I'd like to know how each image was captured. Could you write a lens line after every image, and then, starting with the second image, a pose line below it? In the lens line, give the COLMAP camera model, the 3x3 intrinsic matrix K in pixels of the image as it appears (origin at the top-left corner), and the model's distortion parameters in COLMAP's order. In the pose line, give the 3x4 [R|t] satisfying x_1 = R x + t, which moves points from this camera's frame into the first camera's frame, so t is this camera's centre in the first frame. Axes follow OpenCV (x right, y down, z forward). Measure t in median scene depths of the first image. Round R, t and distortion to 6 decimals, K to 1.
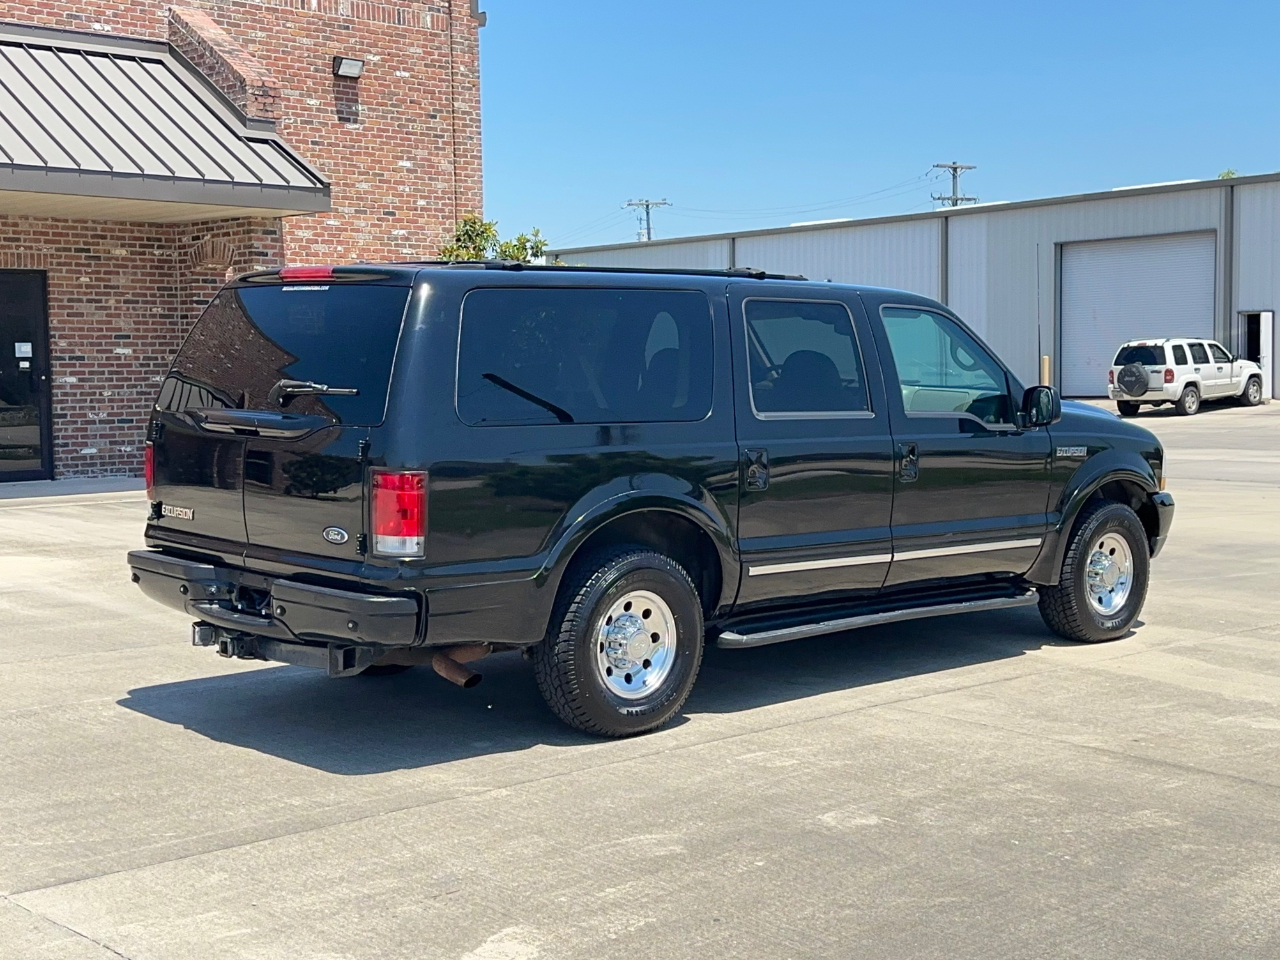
lens RADIAL K [[1779.7, 0, 611.1], [0, 1779.7, 502.3], [0, 0, 1]] dist [0.121364, 0.000000]
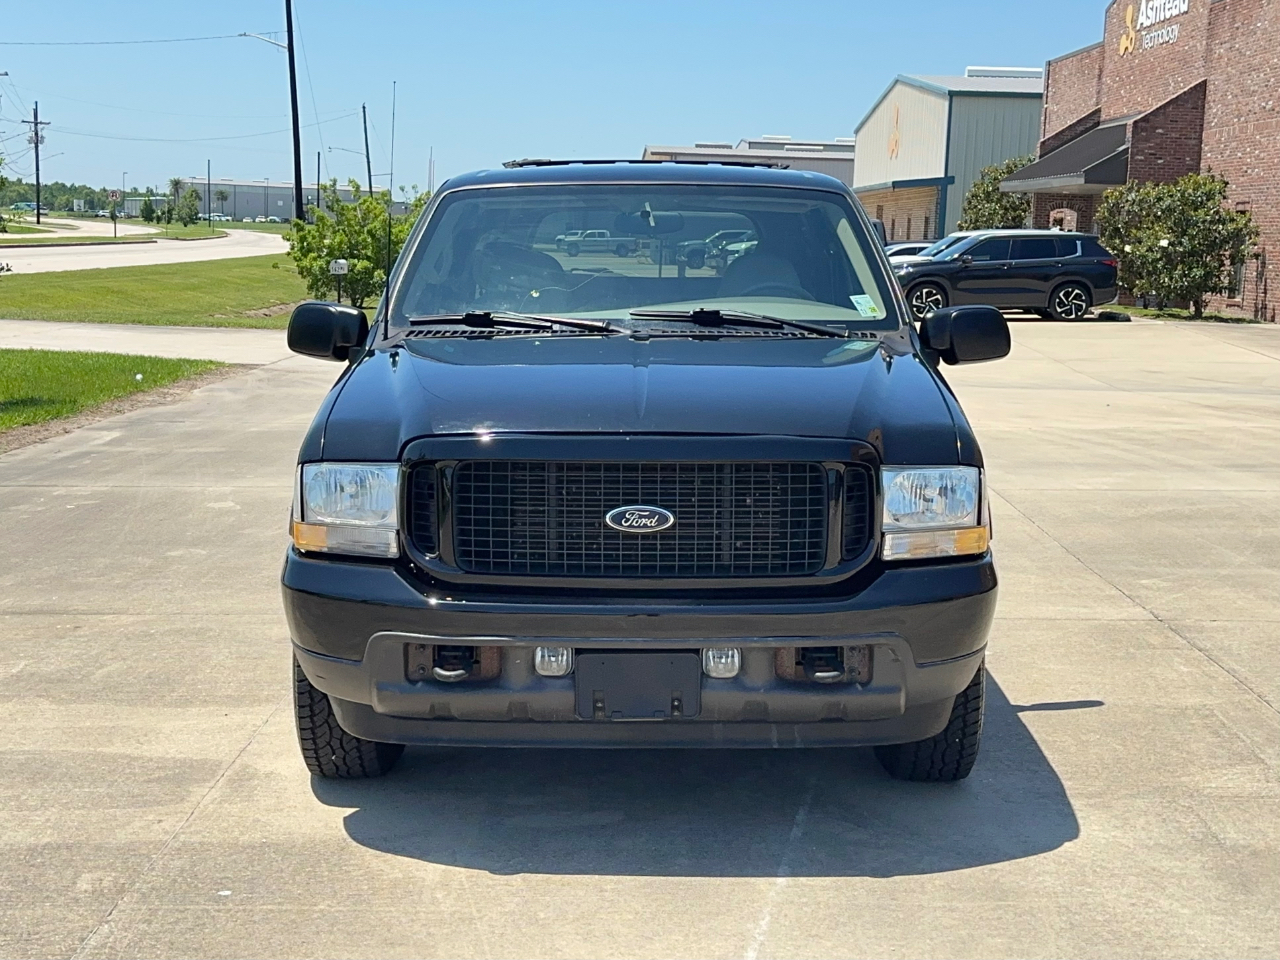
lens RADIAL K [[1853.9, 0, 643.3], [0, 1853.9, 481.5], [0, 0, 1]] dist [0.126106, 0.000000]
pose [[-0.683316, 0.082689, -0.725425, 0.747129], [-0.084172, 0.978020, 0.190768, -0.157772], [0.725255, 0.191415, -0.661337, 1.716936]]
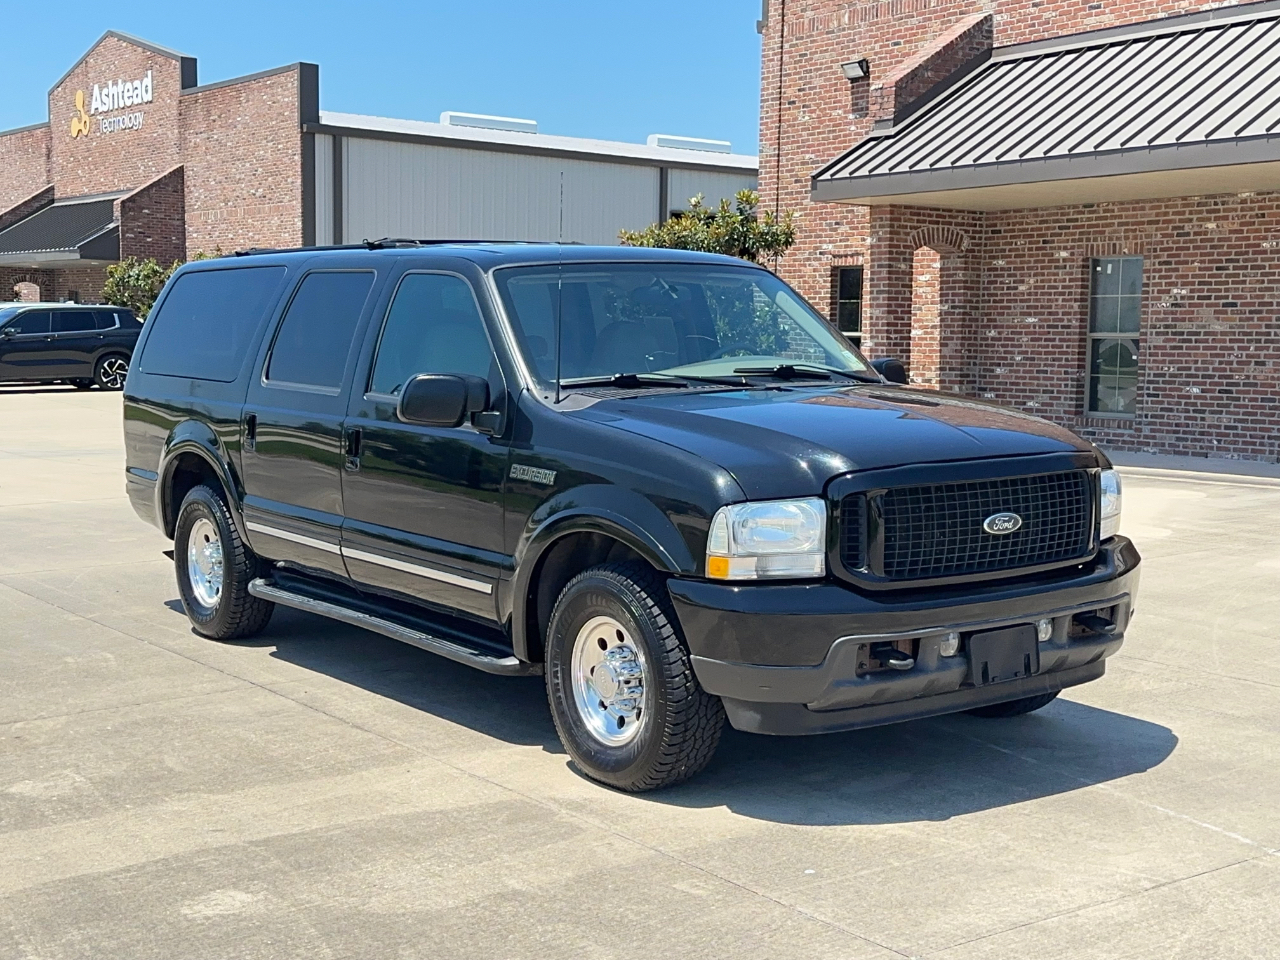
lens RADIAL K [[1779.7, 0, 644.5], [0, 1779.7, 489.7], [0, 0, 1]] dist [0.121364, 0.000000]
pose [[-0.116886, 0.093786, -0.988707, 1.053130], [-0.089452, 0.990491, 0.104530, -0.110801], [0.989109, 0.100660, -0.107385, 1.266627]]
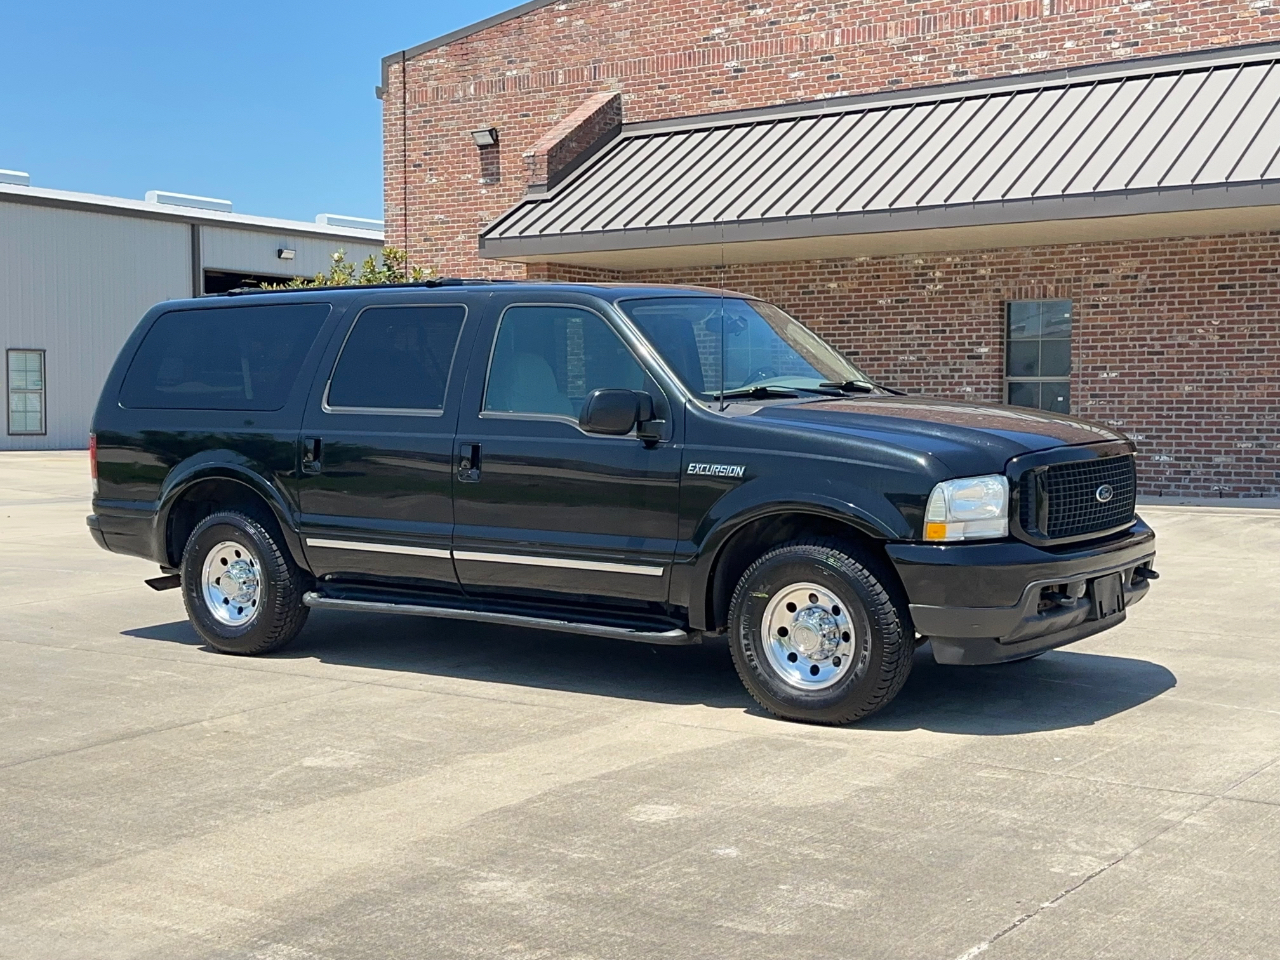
lens RADIAL K [[1779.7, 0, 644.3], [0, 1779.7, 497.5], [0, 0, 1]] dist [0.121364, 0.000000]
pose [[0.205214, 0.060965, -0.976816, 1.186194], [-0.076909, 0.995976, 0.046003, -0.057486], [0.975691, 0.065686, 0.209077, 0.906059]]
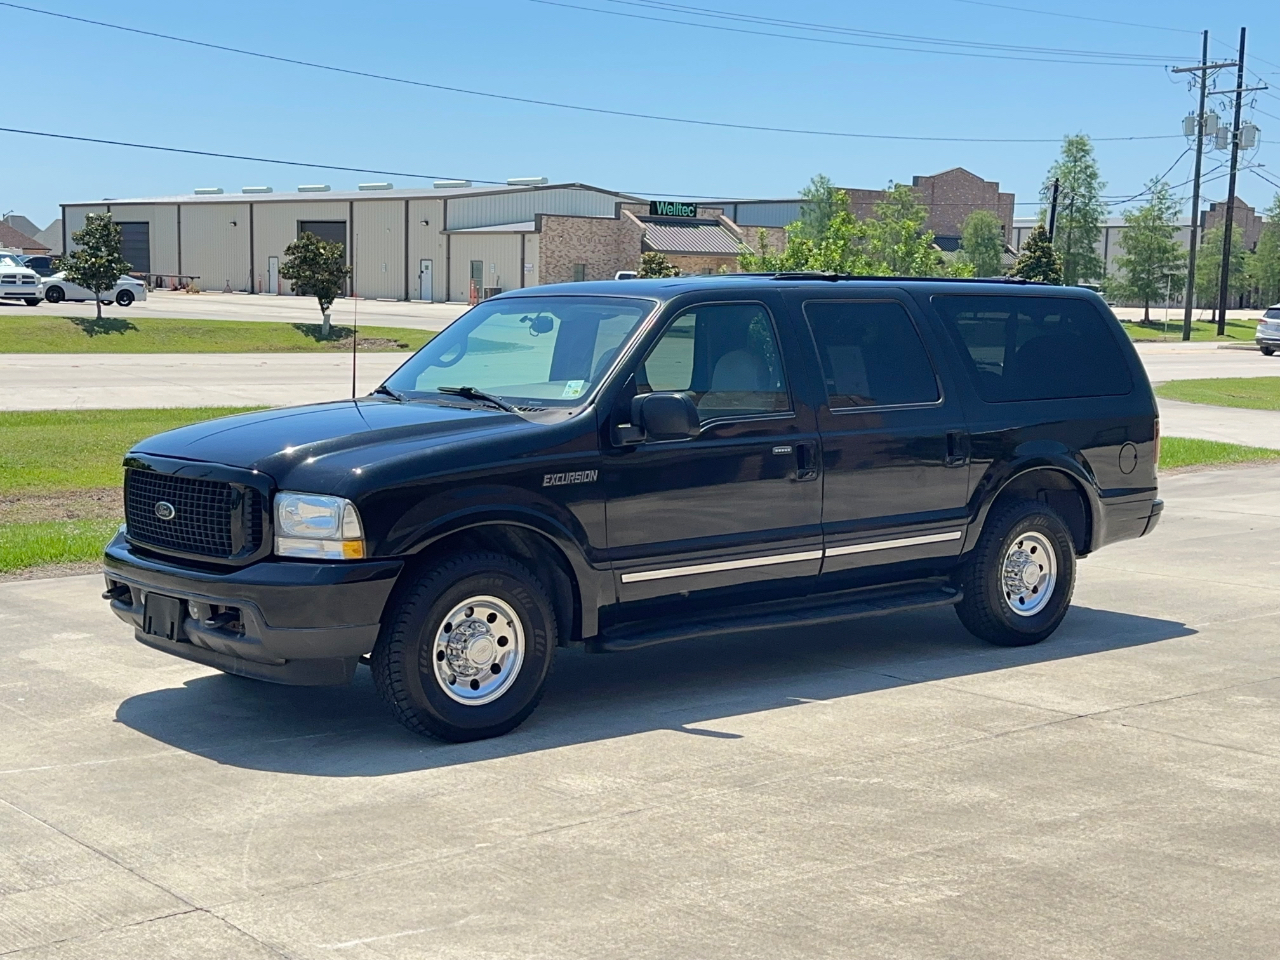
lens RADIAL K [[1779.7, 0, 636.6], [0, 1779.7, 478.2], [0, 0, 1]] dist [0.121364, 0.000000]
pose [[-0.998265, -0.017556, 0.056202, 0.041212], [-0.006943, 0.982952, 0.183731, -0.217229], [-0.058469, 0.183022, -0.981369, 2.195353]]
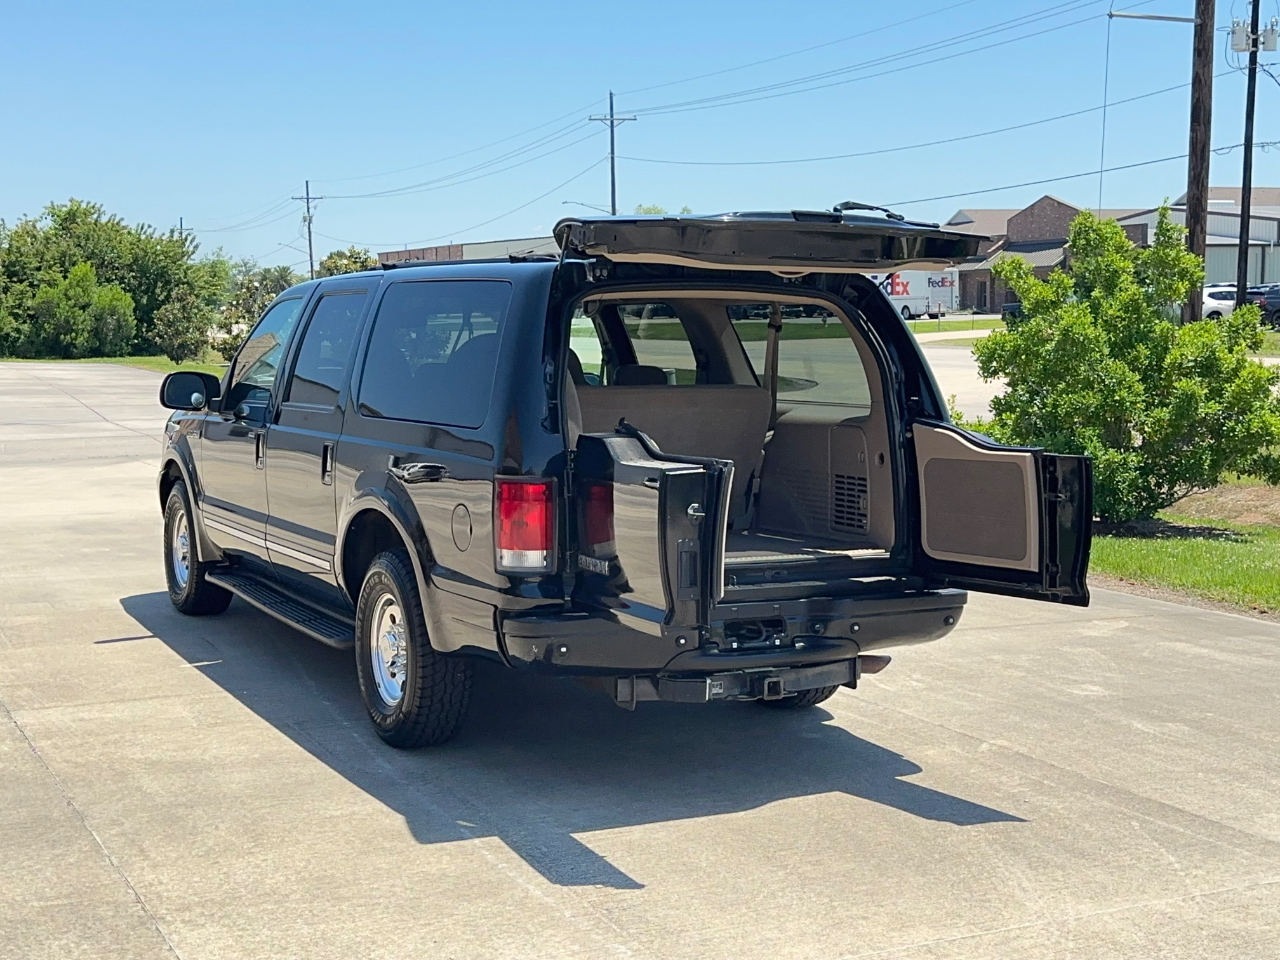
lens RADIAL K [[1779.7, 0, 638.8], [0, 1779.7, 480.4], [0, 0, 1]] dist [0.121364, 0.000000]
pose [[0.270066, -0.089131, 0.958707, -0.934418], [0.084526, 0.994057, 0.068606, -0.077030], [-0.959124, 0.062508, 0.275995, 0.703324]]
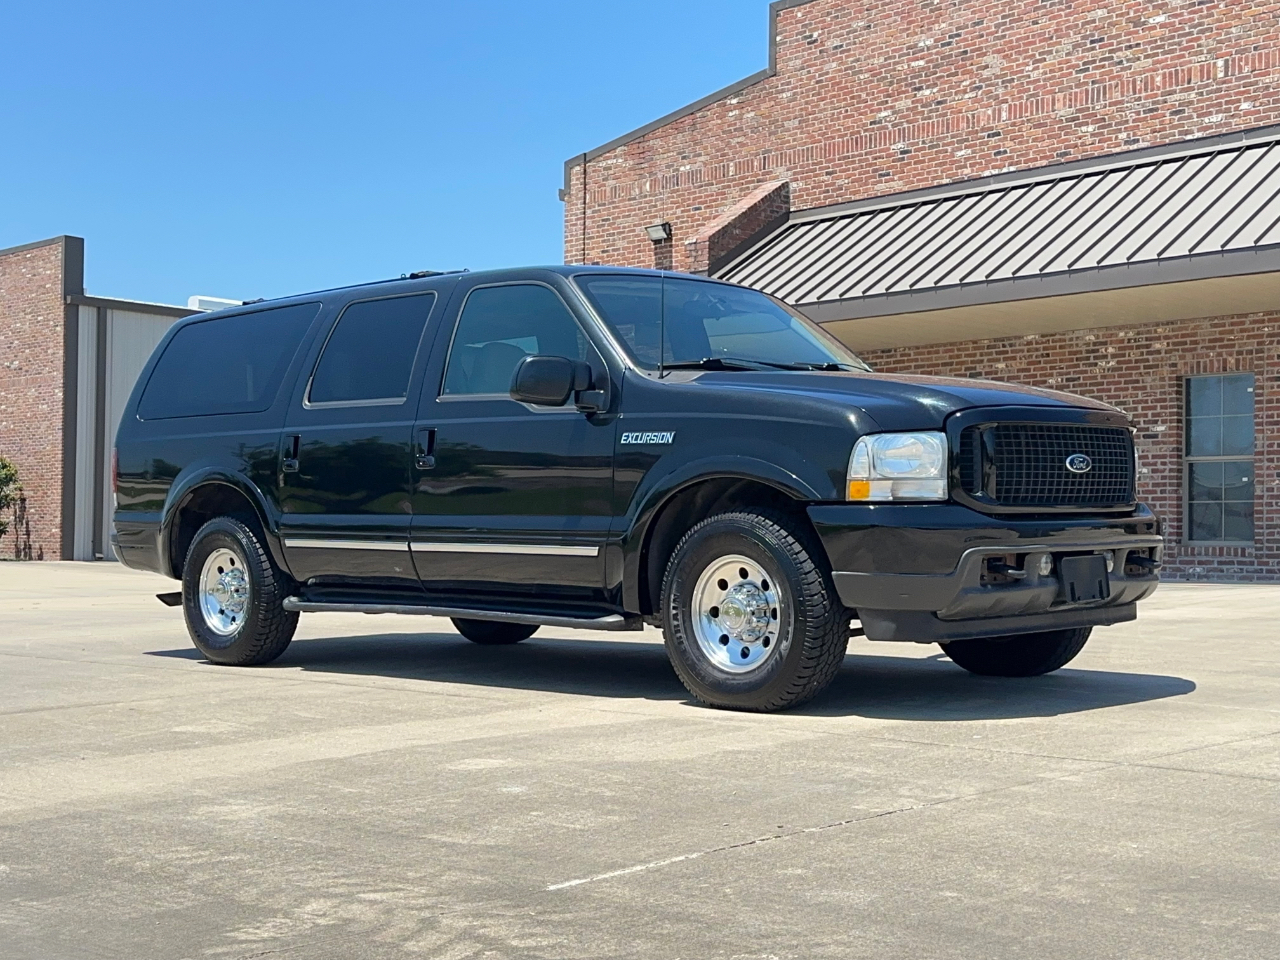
lens RADIAL K [[1779.7, 0, 636.6], [0, 1779.7, 486.5], [0, 0, 1]] dist [0.121364, 0.000000]
pose [[0.047554, -0.026113, -0.998527, 1.146777], [-0.082498, 0.996140, -0.029979, 0.017386], [0.995456, 0.083802, 0.045217, 1.092349]]
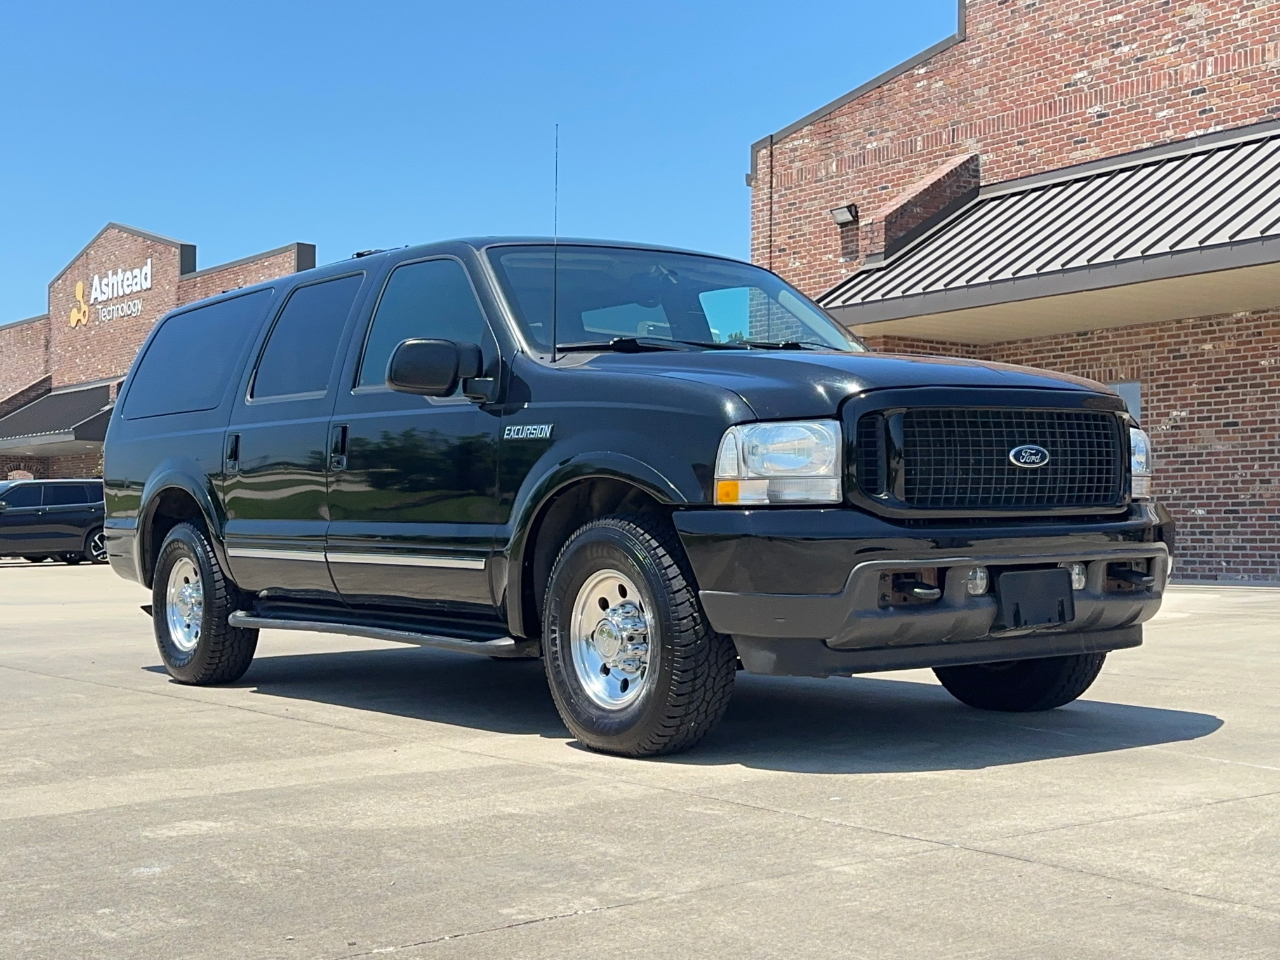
lens RADIAL K [[1779.7, 0, 635.7], [0, 1779.7, 483.1], [0, 0, 1]] dist [0.121364, 0.000000]
pose [[-0.117549, -0.026045, -0.992726, 1.013954], [-0.077818, 0.996824, -0.016938, -0.002034], [0.990013, 0.075261, -0.119202, 1.267437]]
